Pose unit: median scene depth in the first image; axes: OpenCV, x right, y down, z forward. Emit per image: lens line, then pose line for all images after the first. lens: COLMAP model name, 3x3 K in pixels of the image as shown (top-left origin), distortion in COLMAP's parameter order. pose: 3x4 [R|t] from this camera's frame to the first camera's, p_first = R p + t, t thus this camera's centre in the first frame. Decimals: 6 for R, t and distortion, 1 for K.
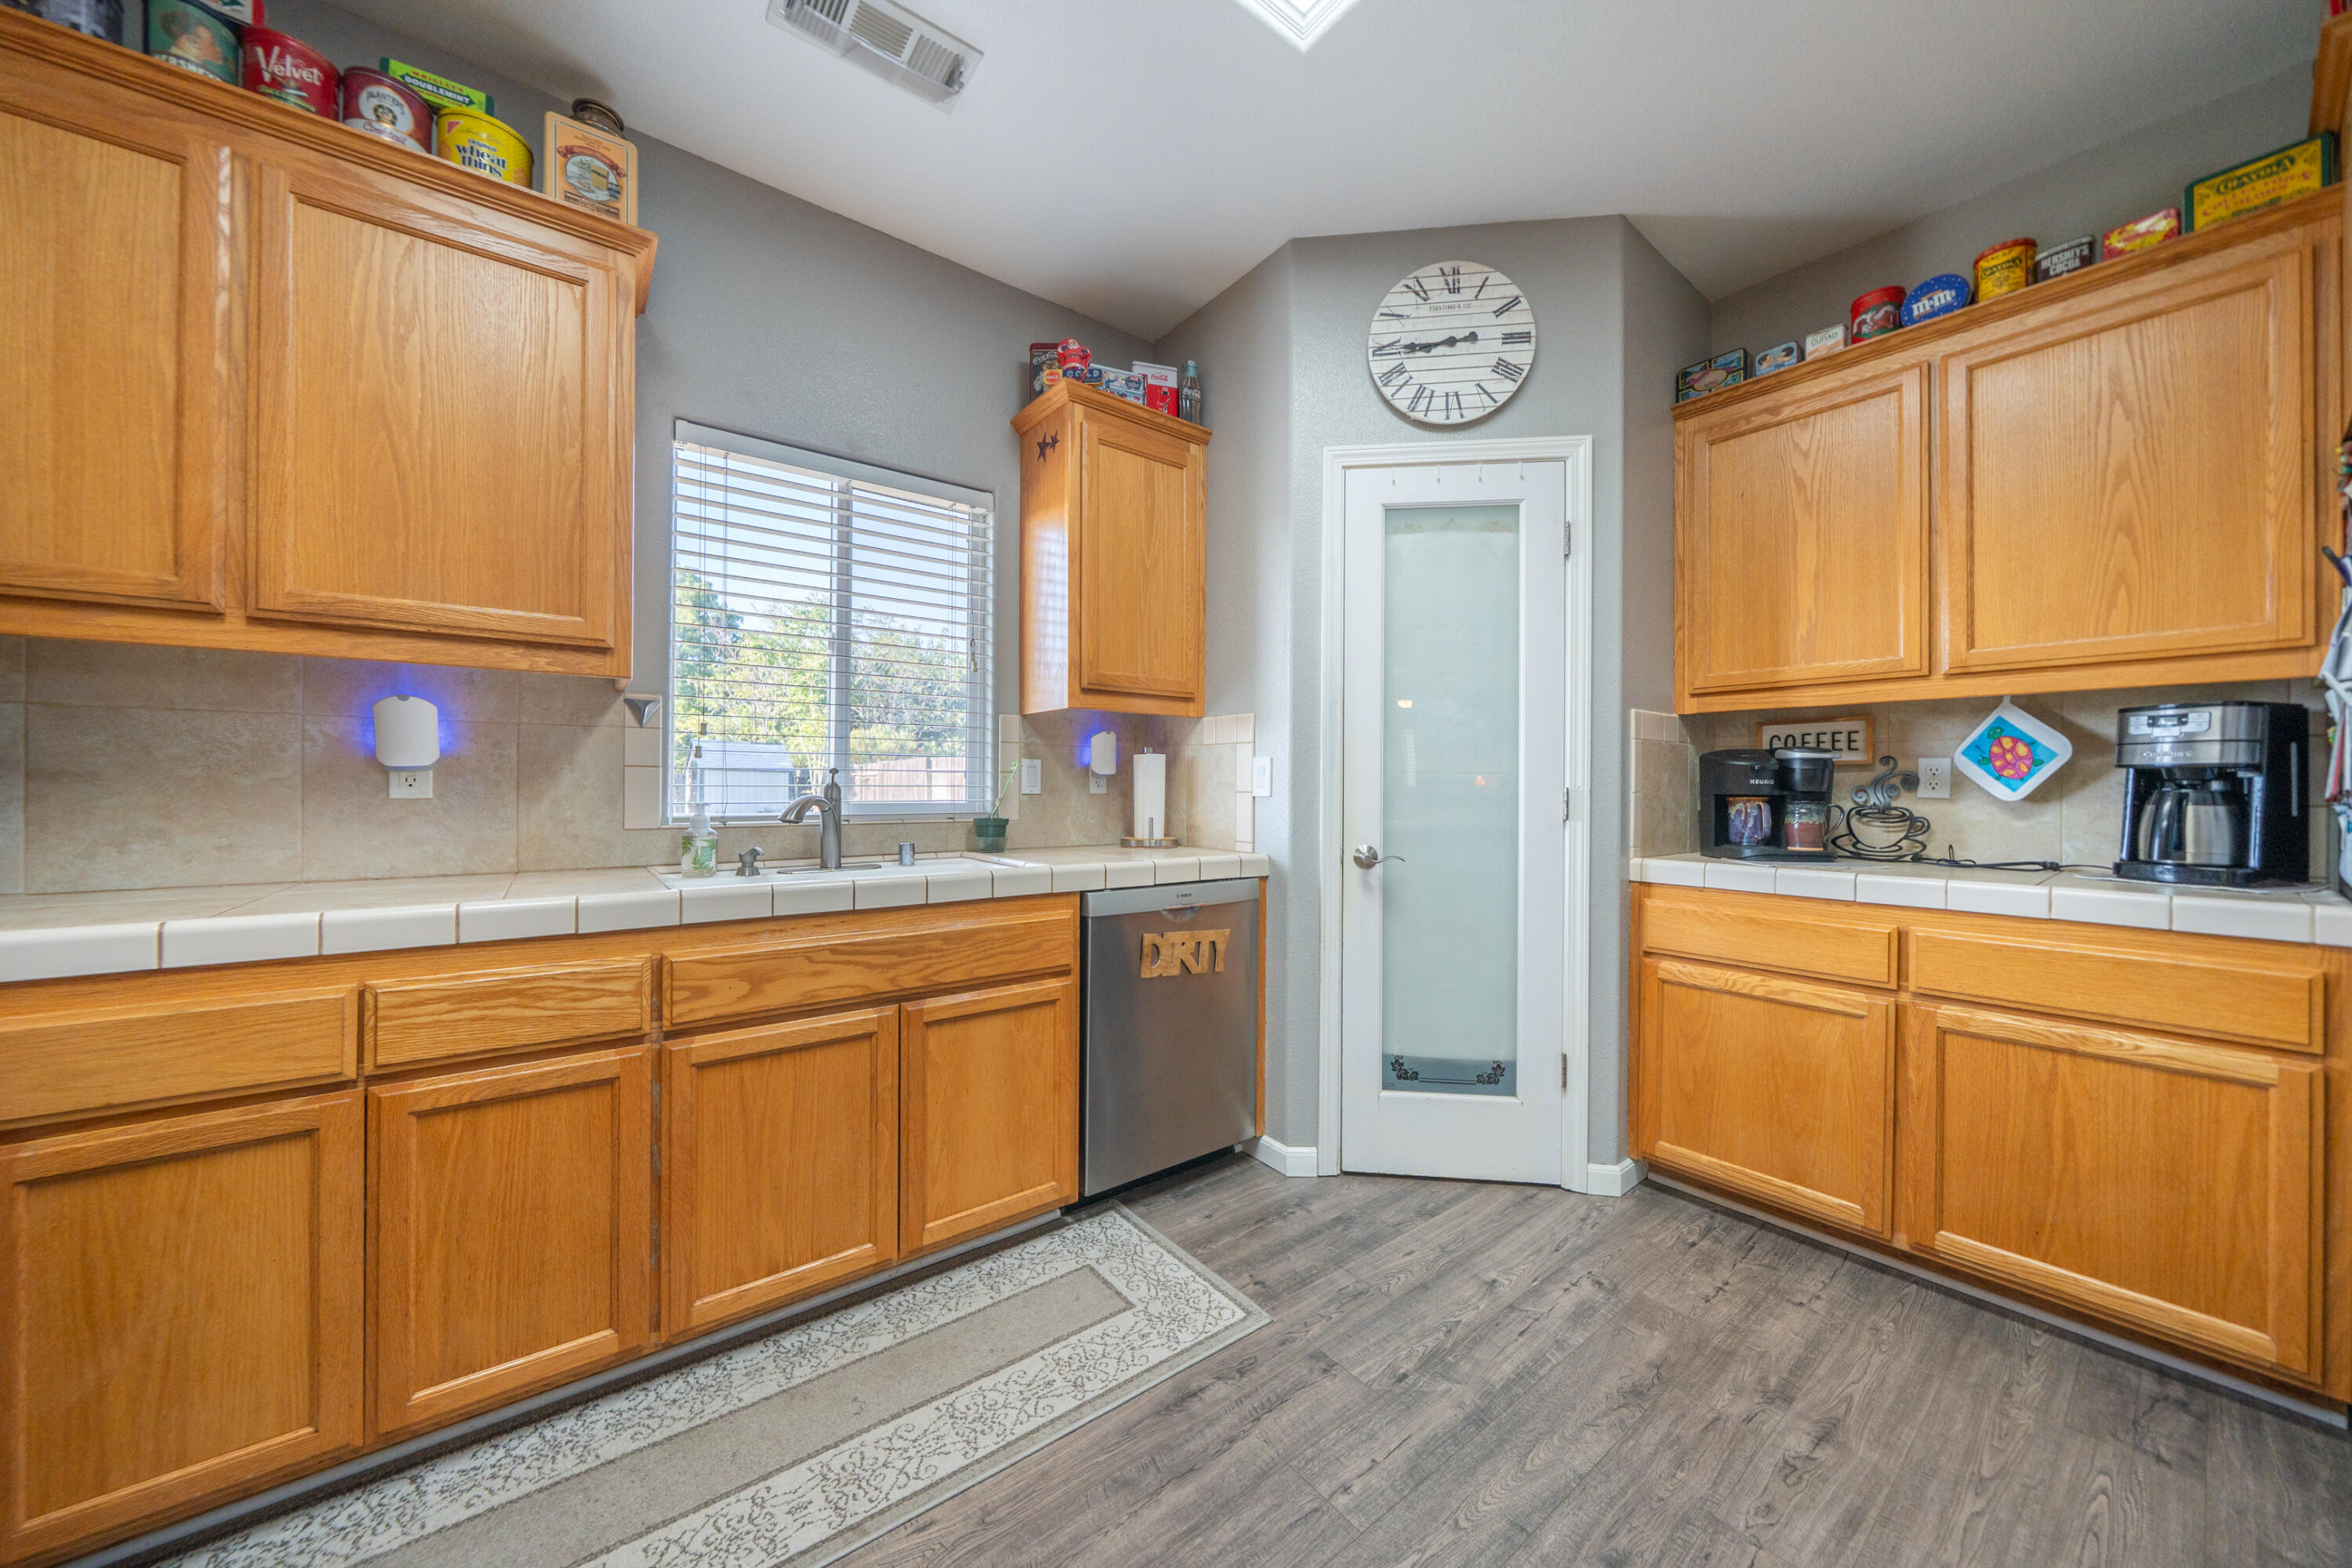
lens RADIAL K [[807.8, 0, 1168.2], [0, 807.8, 783.5], [0, 0, 1]] dist [-0.004410, -0.000164]
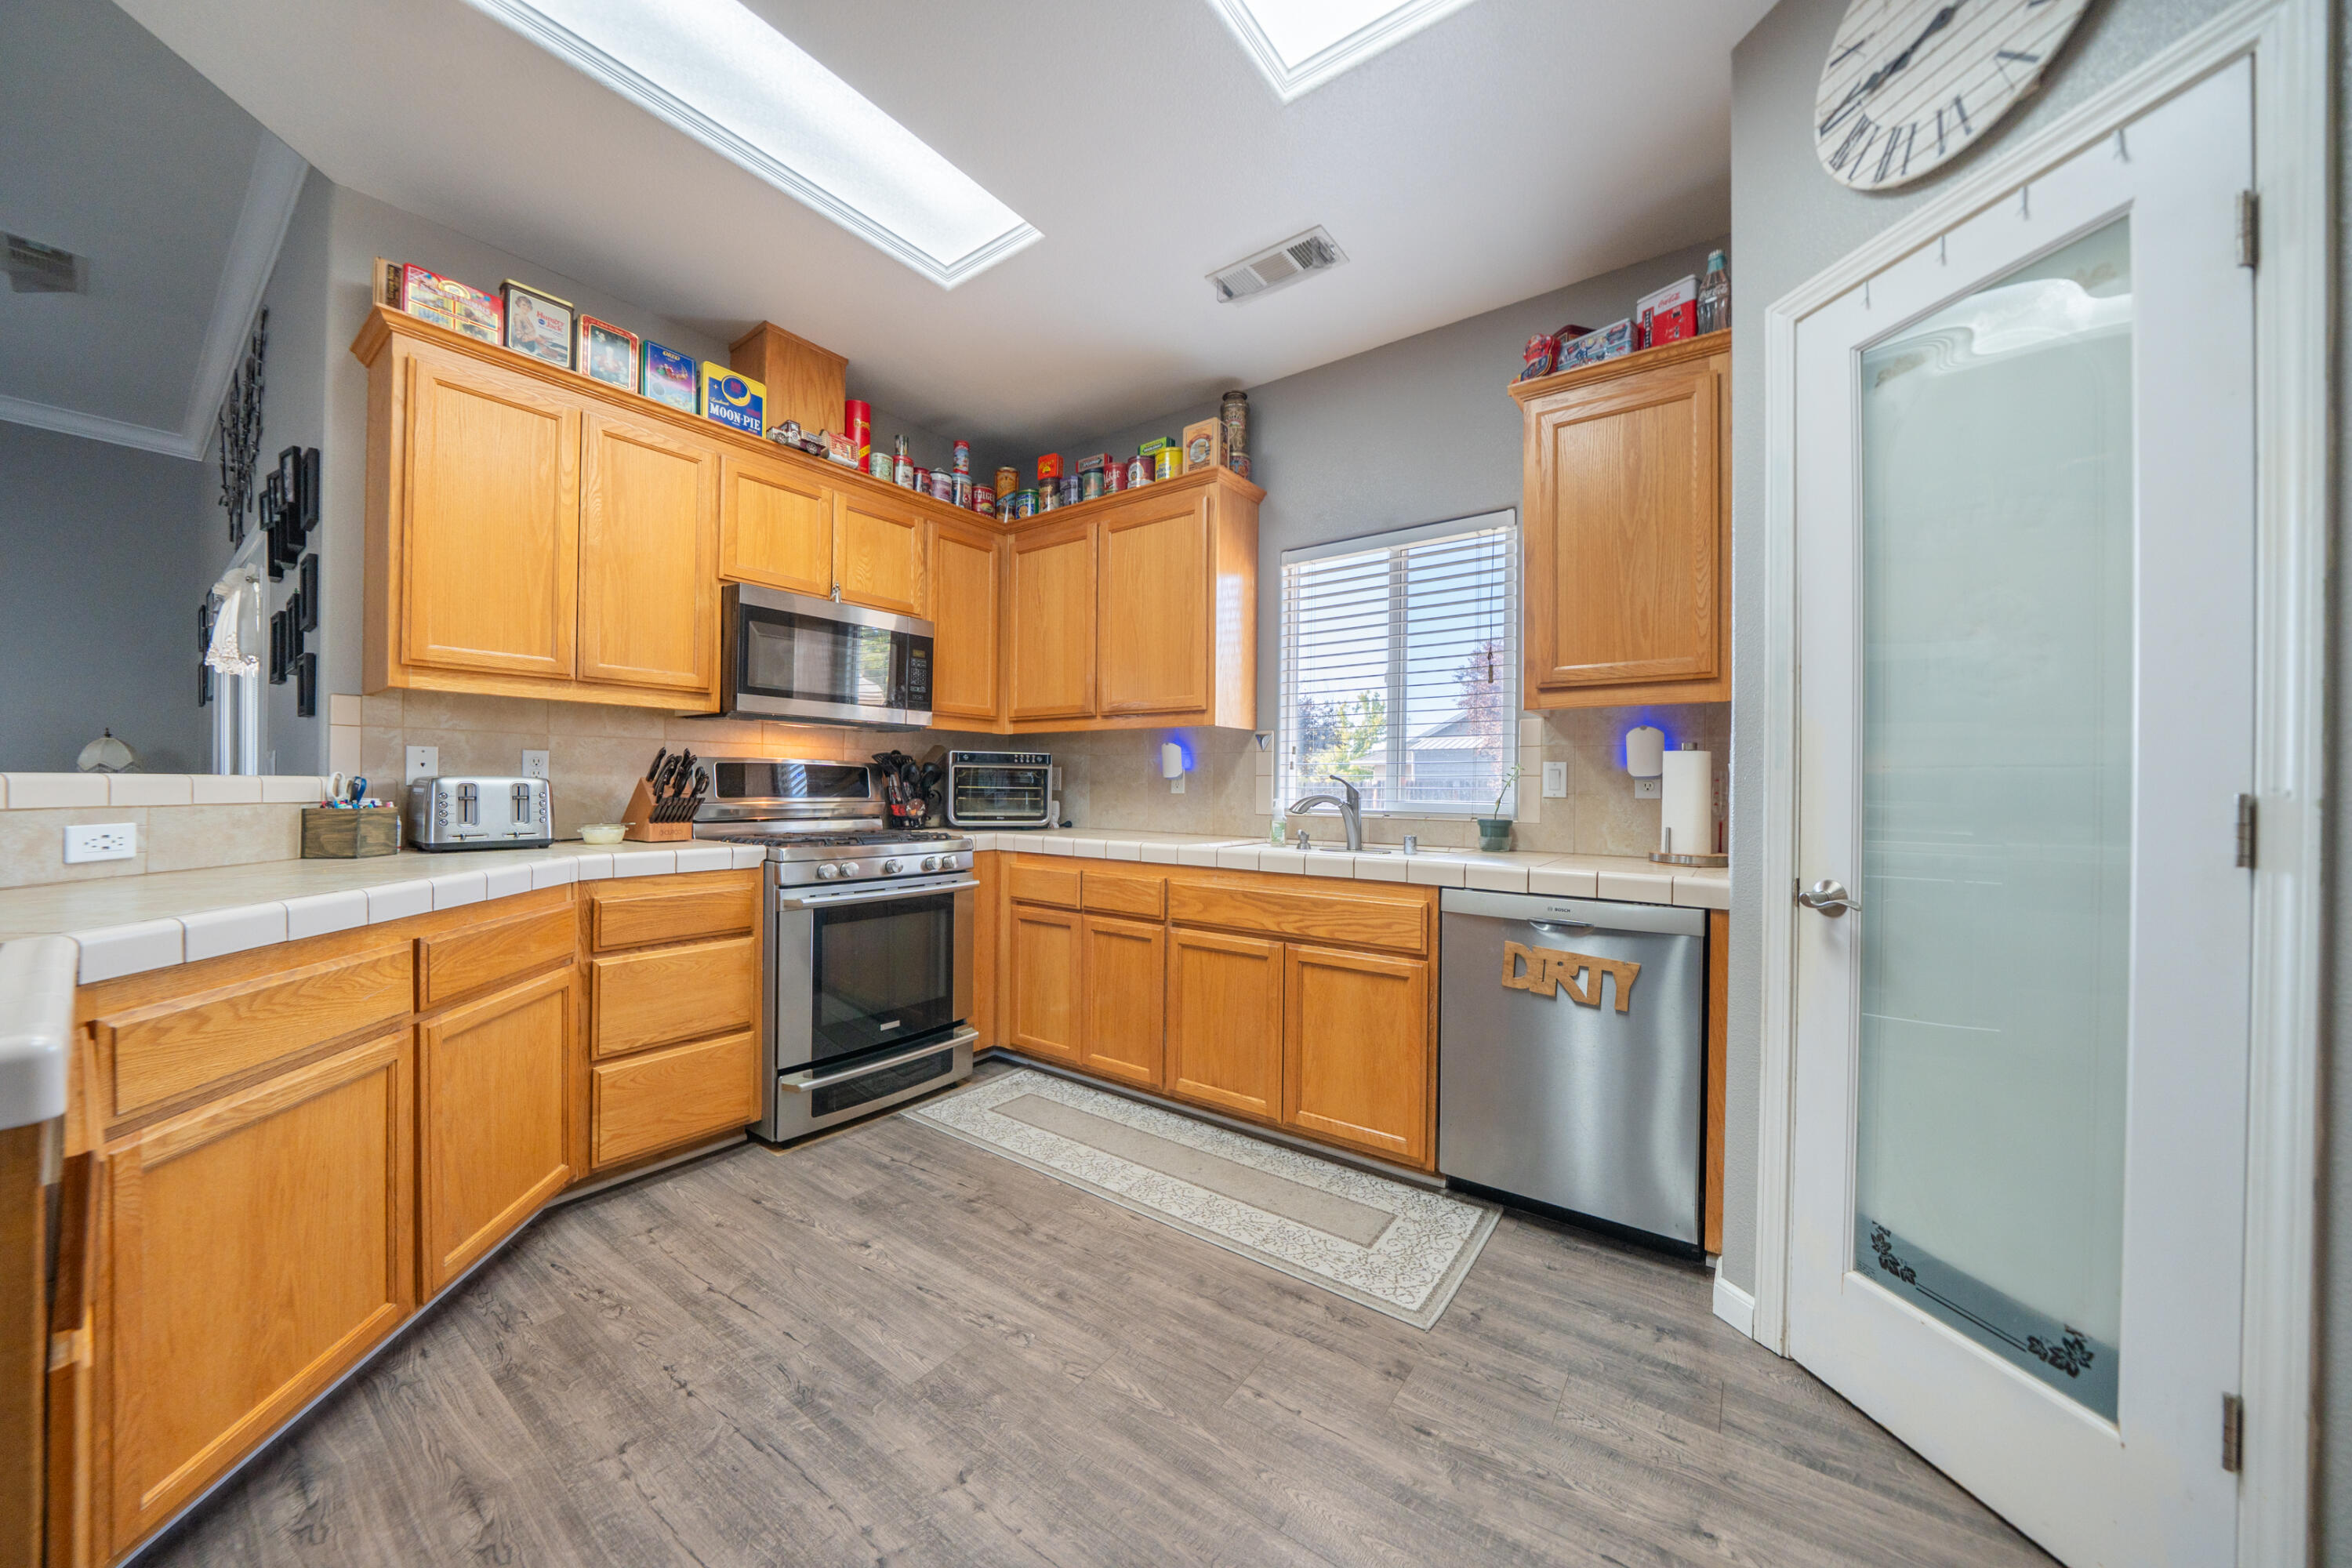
lens RADIAL K [[807.8, 0, 1166.1], [0, 807.8, 784.1], [0, 0, 1]] dist [-0.004410, -0.000164]
pose [[0.283738, -0.003973, -0.958894, 0.785726], [-0.004391, 0.999976, -0.005442, 0.004707], [0.958892, 0.005755, 0.283714, 0.328284]]
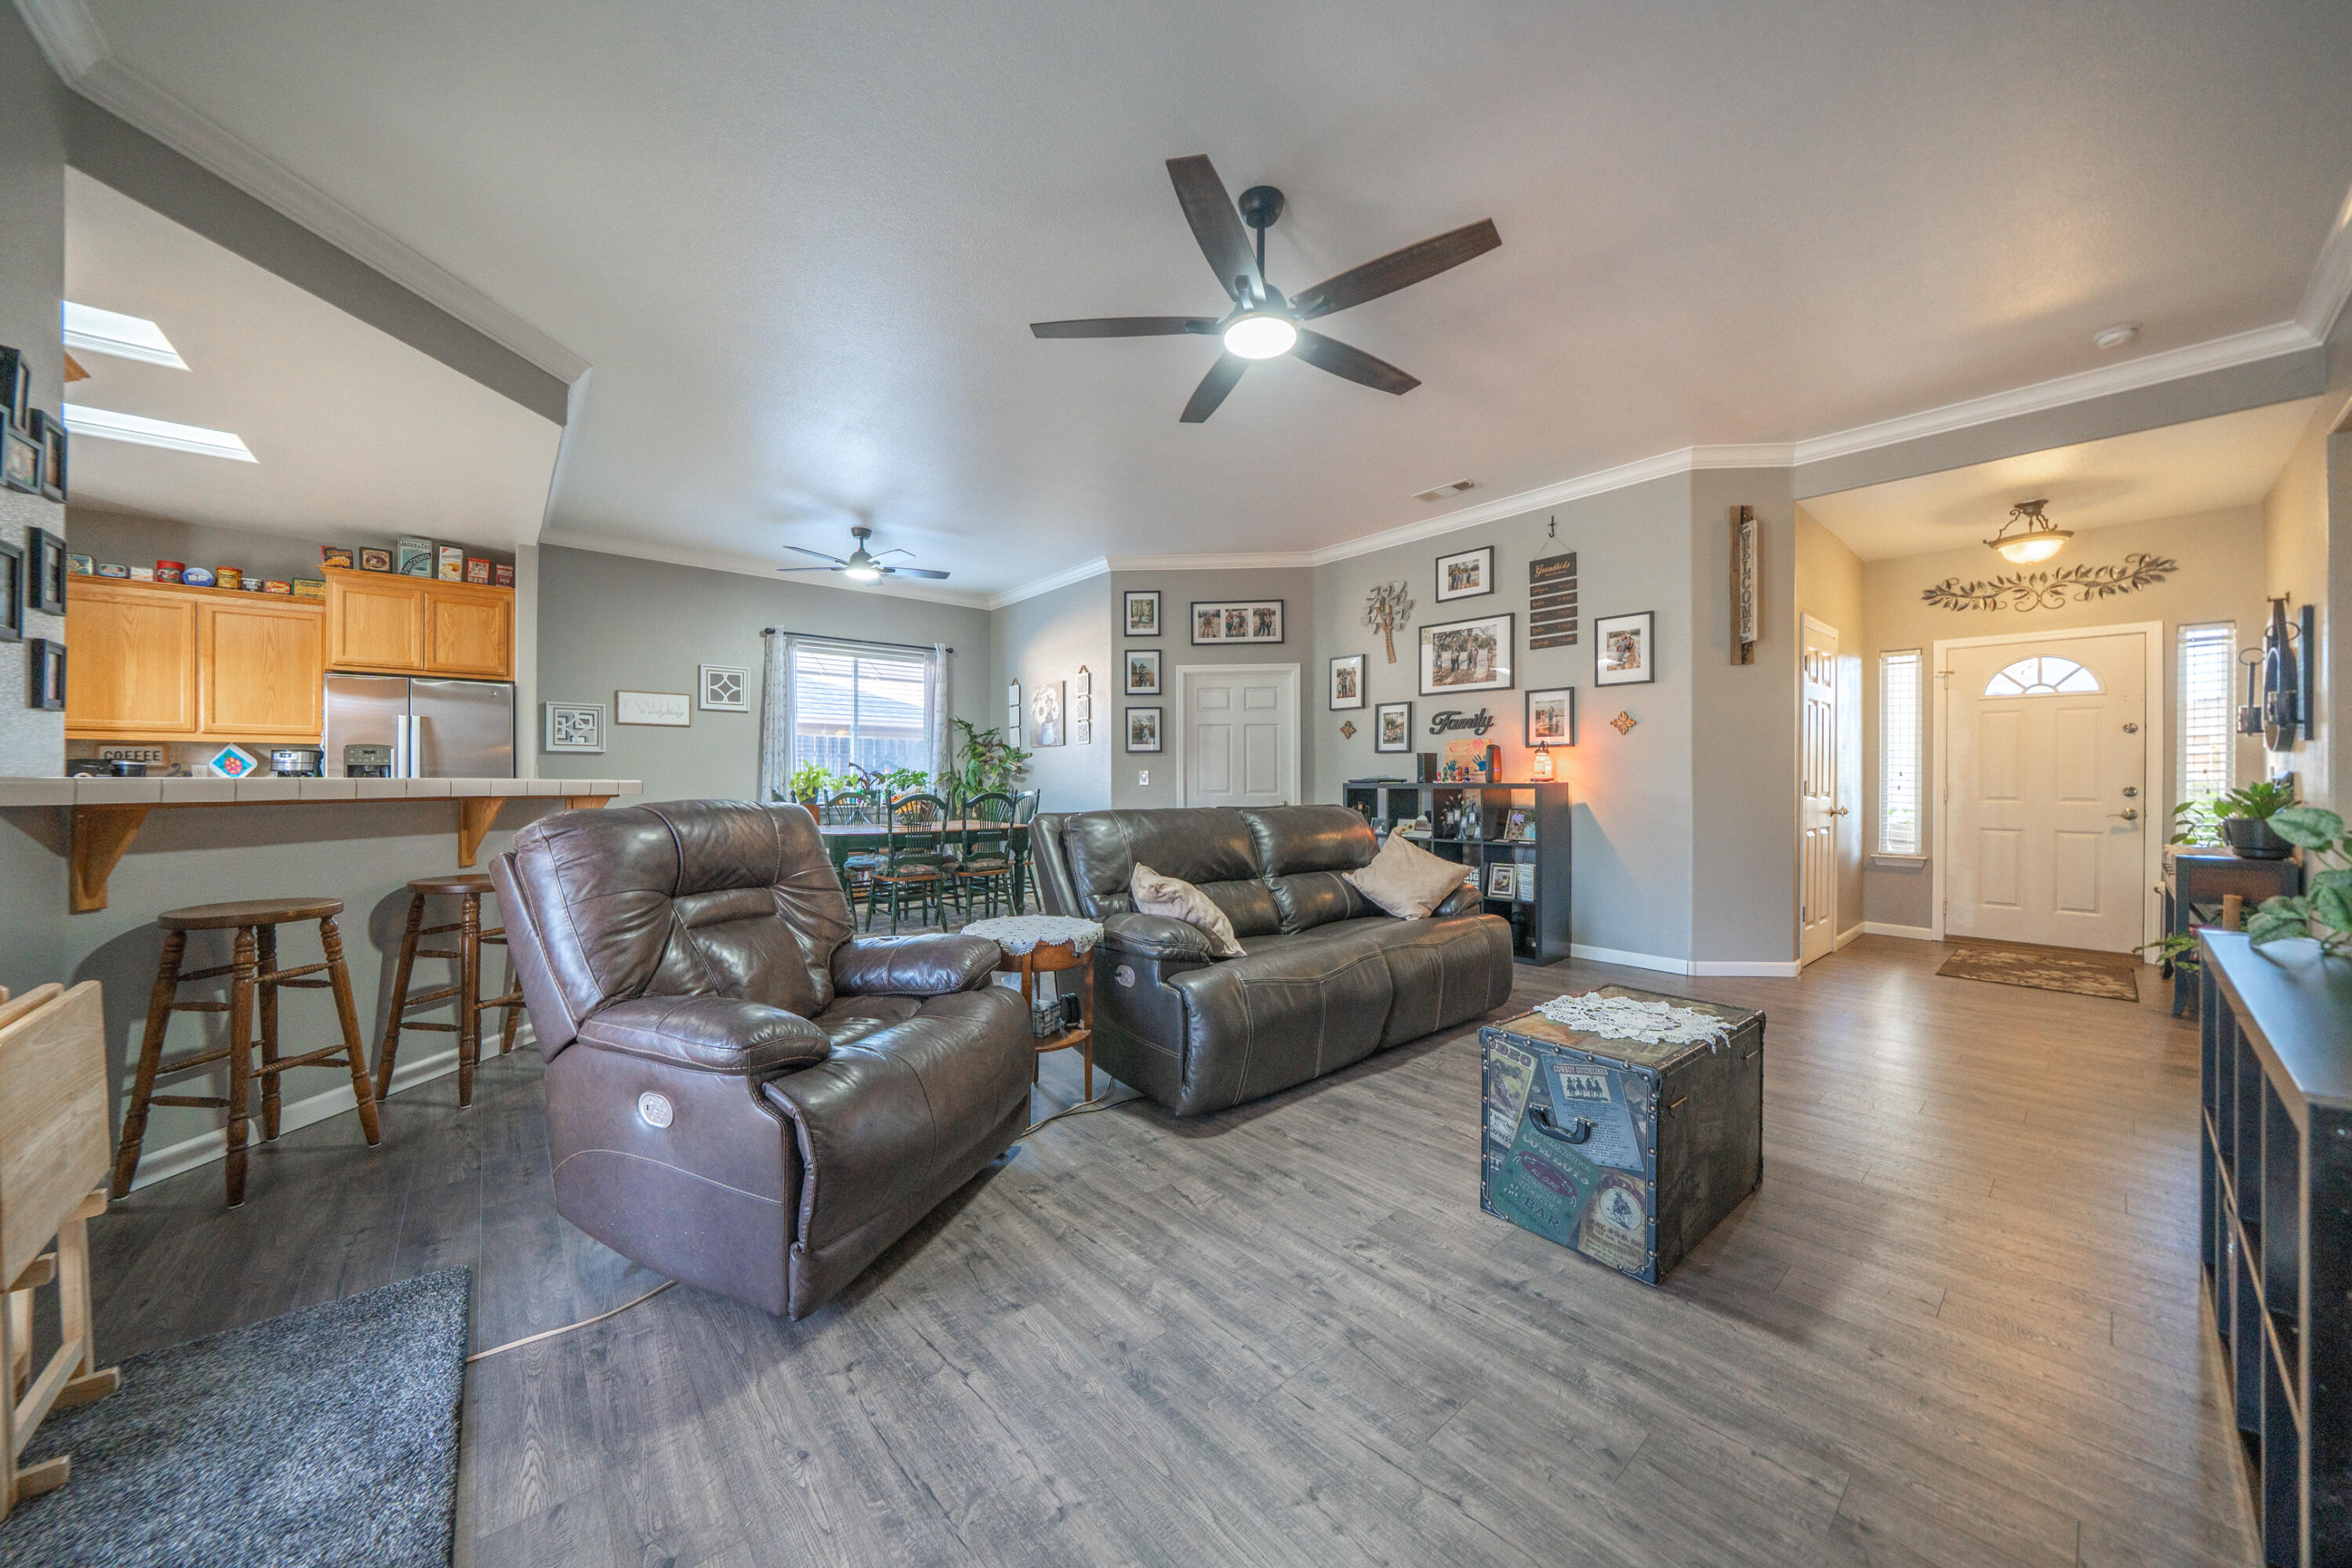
lens RADIAL K [[807.8, 0, 1161.7], [0, 807.8, 777.9], [0, 0, 1]] dist [-0.004410, -0.000164]
pose [[-0.045880, -0.003458, 0.998941, -1.526199], [-0.003350, 0.999989, 0.003307, -0.011811], [-0.998941, -0.003194, -0.045891, -1.711825]]
